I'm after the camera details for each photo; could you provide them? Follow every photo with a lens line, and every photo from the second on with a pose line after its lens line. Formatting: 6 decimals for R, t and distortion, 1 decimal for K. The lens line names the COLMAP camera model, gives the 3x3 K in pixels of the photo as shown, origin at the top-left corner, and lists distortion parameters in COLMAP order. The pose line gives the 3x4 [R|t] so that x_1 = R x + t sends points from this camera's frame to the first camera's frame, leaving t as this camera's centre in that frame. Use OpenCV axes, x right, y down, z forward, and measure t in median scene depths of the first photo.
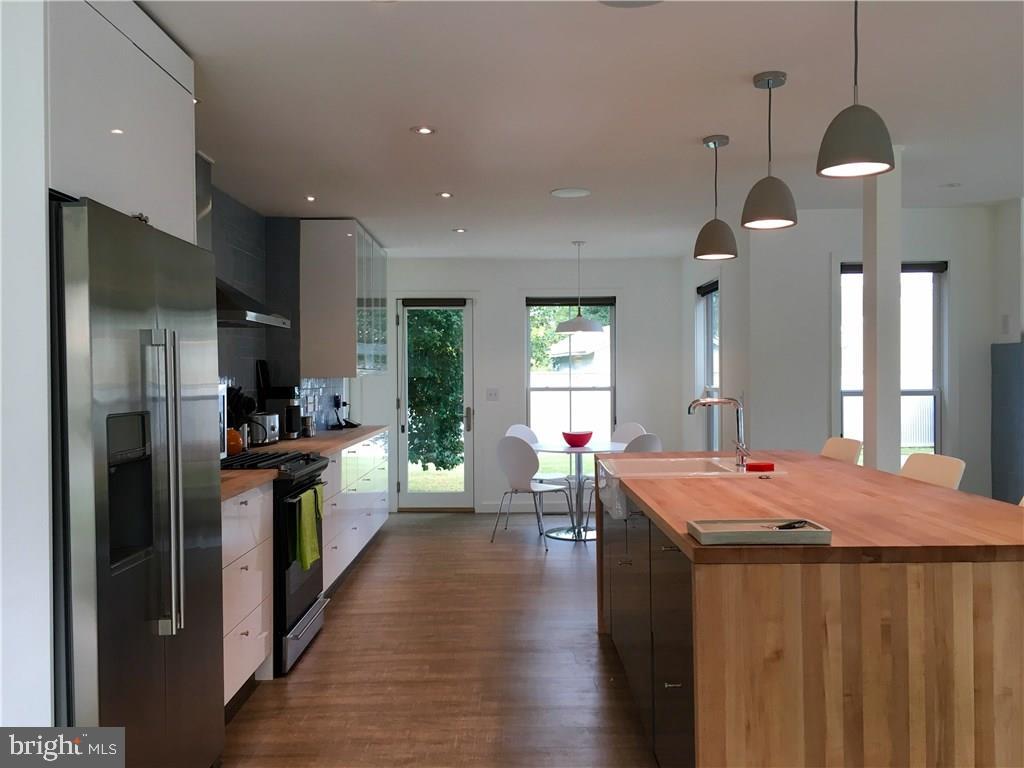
lens RADIAL K [[880.7, 0, 510.4], [0, 880.7, 391.0], [0, 0, 1]] dist [0.058937, -0.003444]
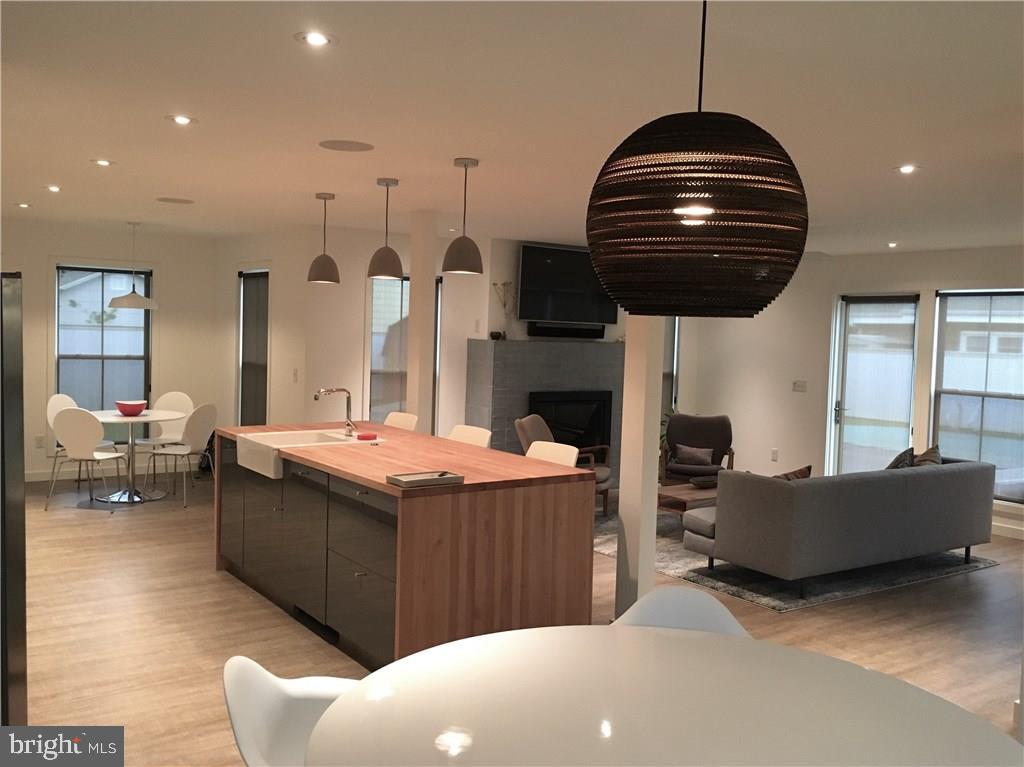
lens RADIAL K [[960.7, 0, 511.1], [0, 960.7, 380.4], [0, 0, 1]] dist [0.020525, 0.000000]
pose [[0.815767, -0.001152, 0.578379, -0.715347], [-0.027392, 0.998799, 0.040625, -0.127011], [-0.577731, -0.048984, 0.814756, -0.694327]]
